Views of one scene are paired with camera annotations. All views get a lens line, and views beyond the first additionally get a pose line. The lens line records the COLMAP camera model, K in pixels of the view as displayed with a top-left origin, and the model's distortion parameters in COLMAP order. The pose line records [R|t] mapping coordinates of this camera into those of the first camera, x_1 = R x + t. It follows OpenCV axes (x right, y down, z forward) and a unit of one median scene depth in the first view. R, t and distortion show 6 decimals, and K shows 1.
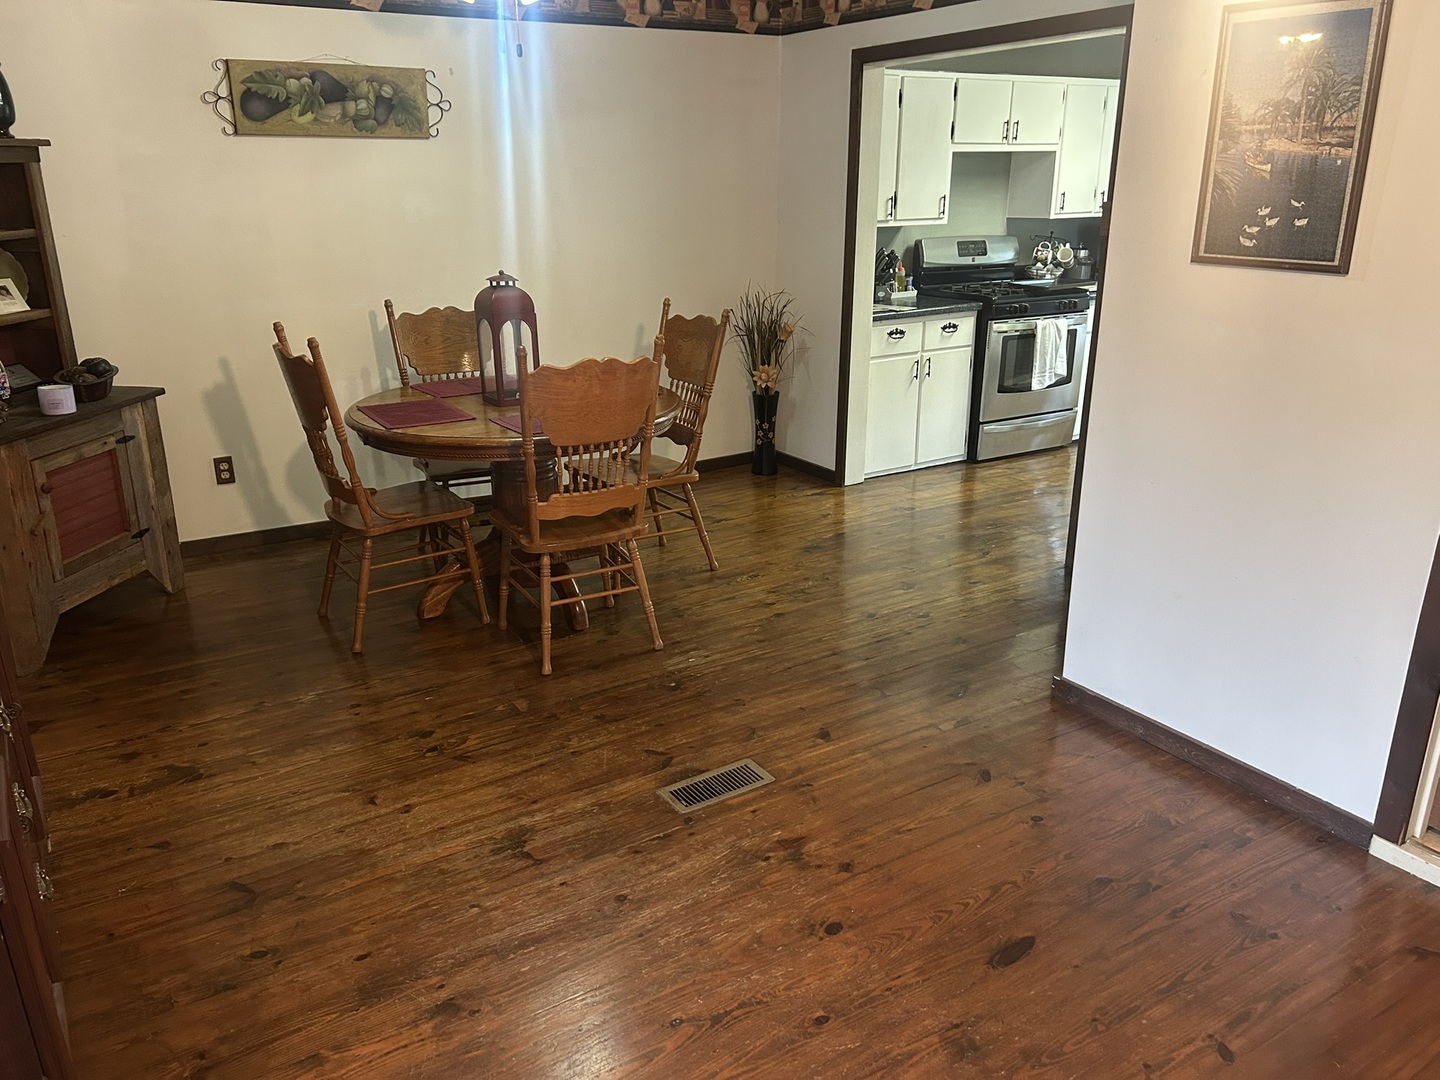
lens RADIAL K [[1087.7, 0, 728.1], [0, 1087.7, 535.6], [0, 0, 1]] dist [0.095208, -0.090020]
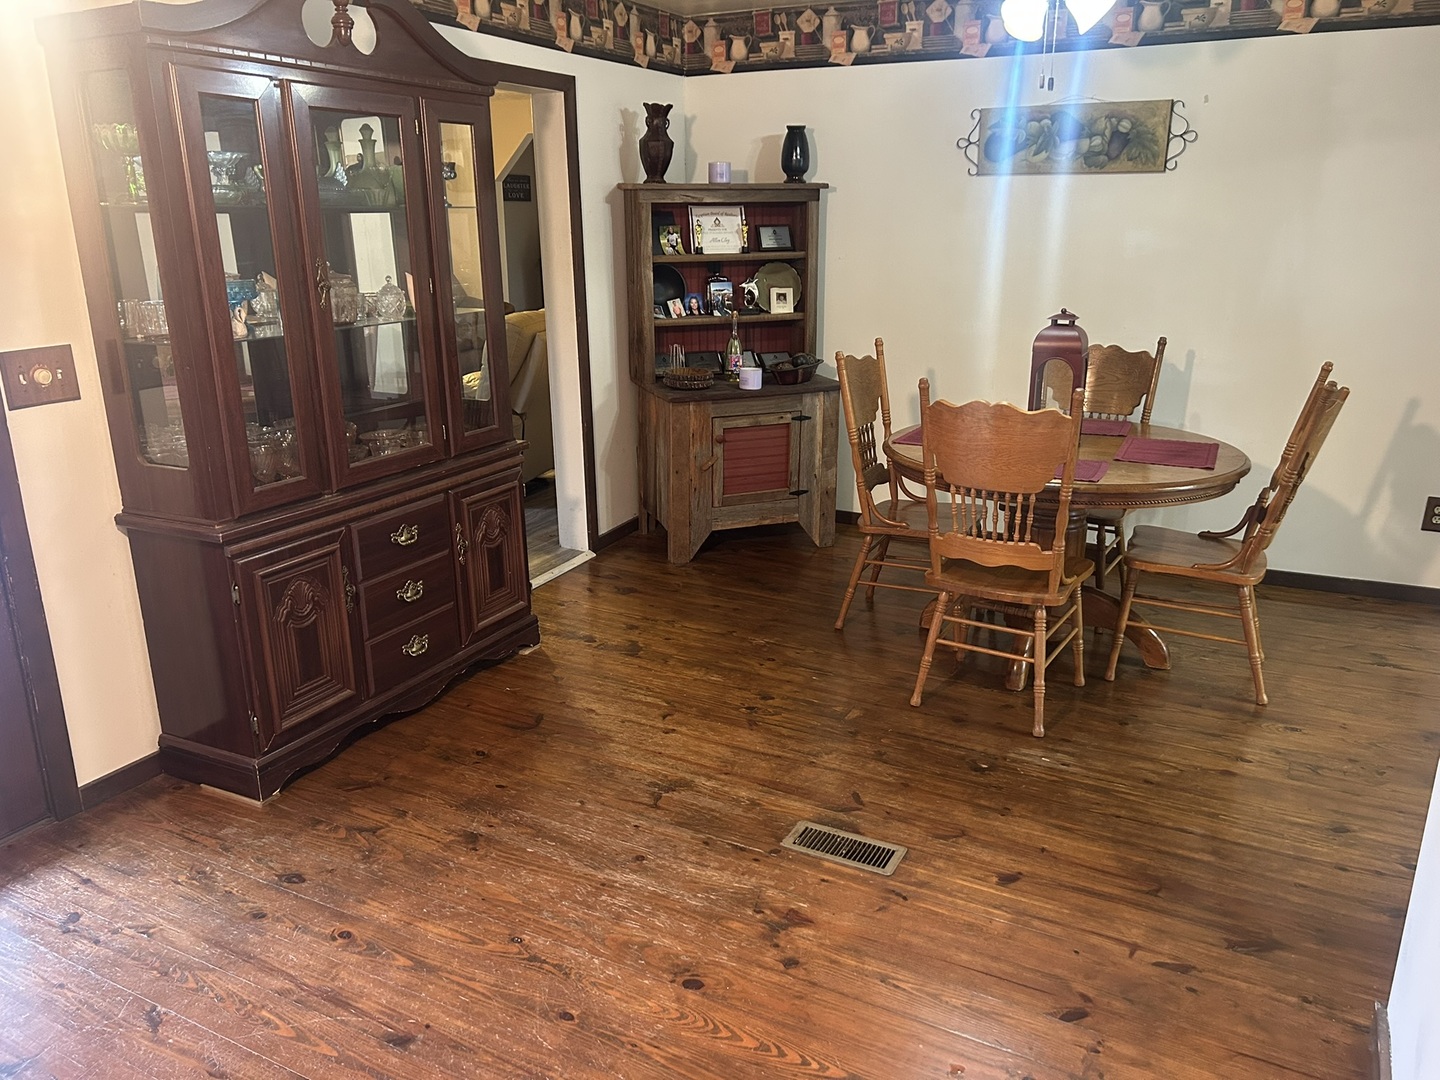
lens RADIAL K [[1087.7, 0, 720.2], [0, 1087.7, 544.5], [0, 0, 1]] dist [0.095208, -0.090020]
pose [[0.507911, 0.261263, -0.820834, 0.553937], [-0.278539, 0.951517, 0.130505, -0.099297], [0.815133, 0.162350, 0.556058, 0.288457]]
